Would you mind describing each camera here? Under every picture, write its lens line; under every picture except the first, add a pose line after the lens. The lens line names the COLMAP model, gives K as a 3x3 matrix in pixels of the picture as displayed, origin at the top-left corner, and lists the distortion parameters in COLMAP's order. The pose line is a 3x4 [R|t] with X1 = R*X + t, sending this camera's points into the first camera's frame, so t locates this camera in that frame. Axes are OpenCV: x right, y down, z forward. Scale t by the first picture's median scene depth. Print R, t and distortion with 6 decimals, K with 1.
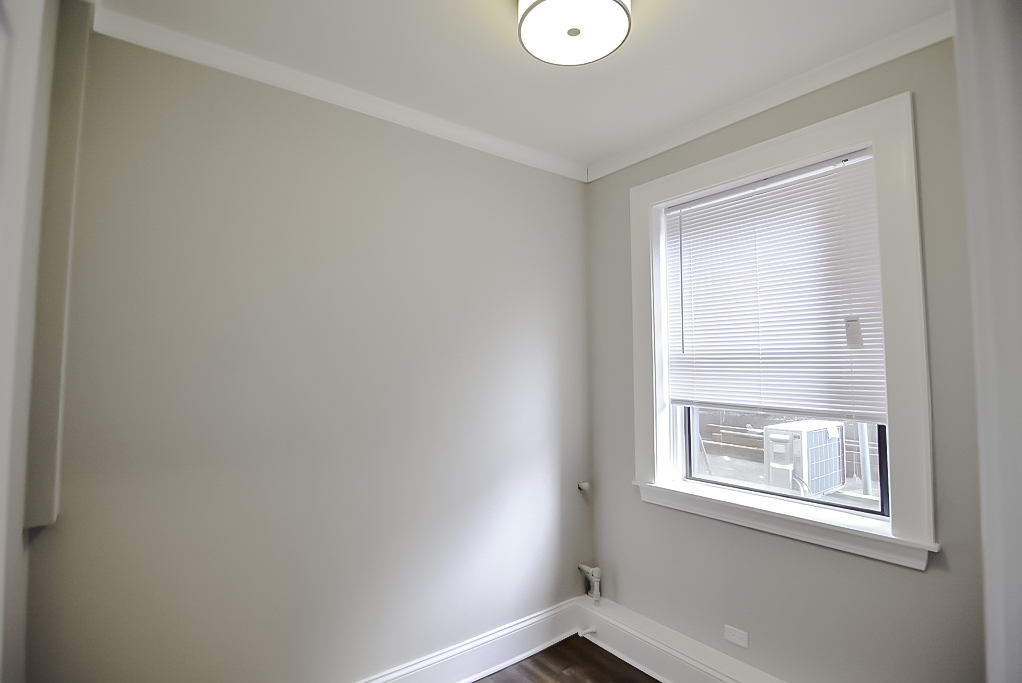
lens RADIAL K [[497.1, 0, 511.3], [0, 497.1, 339.1], [0, 0, 1]] dist [-0.011334, -0.005292]
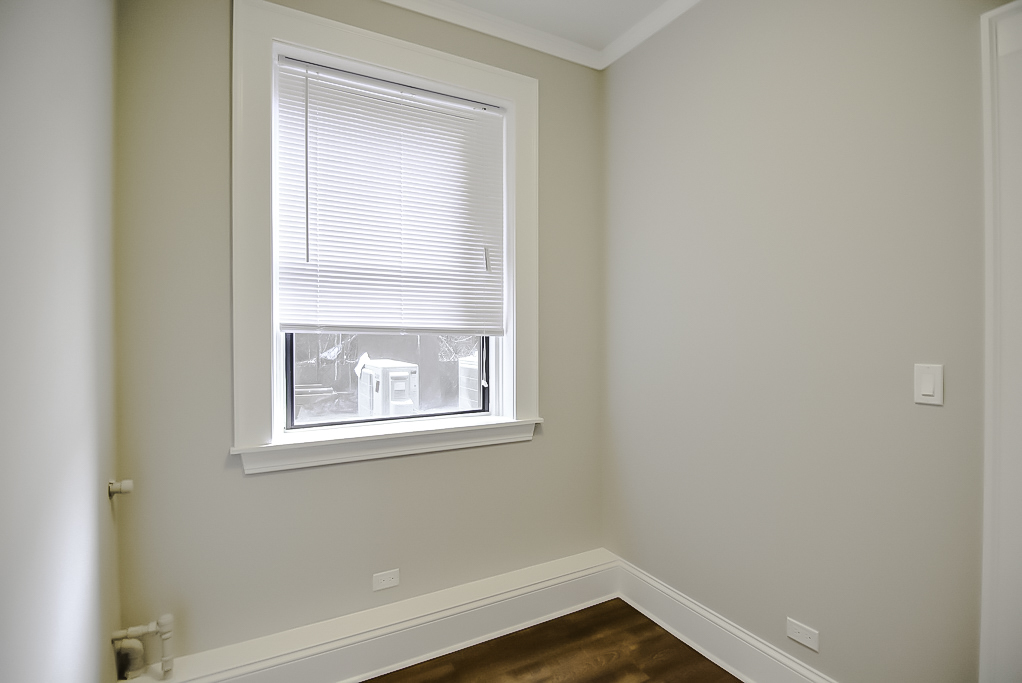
lens RADIAL K [[497.1, 0, 510.1], [0, 497.1, 338.3], [0, 0, 1]] dist [-0.011334, -0.005292]
pose [[0.159694, -0.005870, 0.987149, -0.396986], [-0.051259, 0.998584, 0.014230, 0.131887], [-0.985835, -0.052873, 0.159167, 0.640295]]
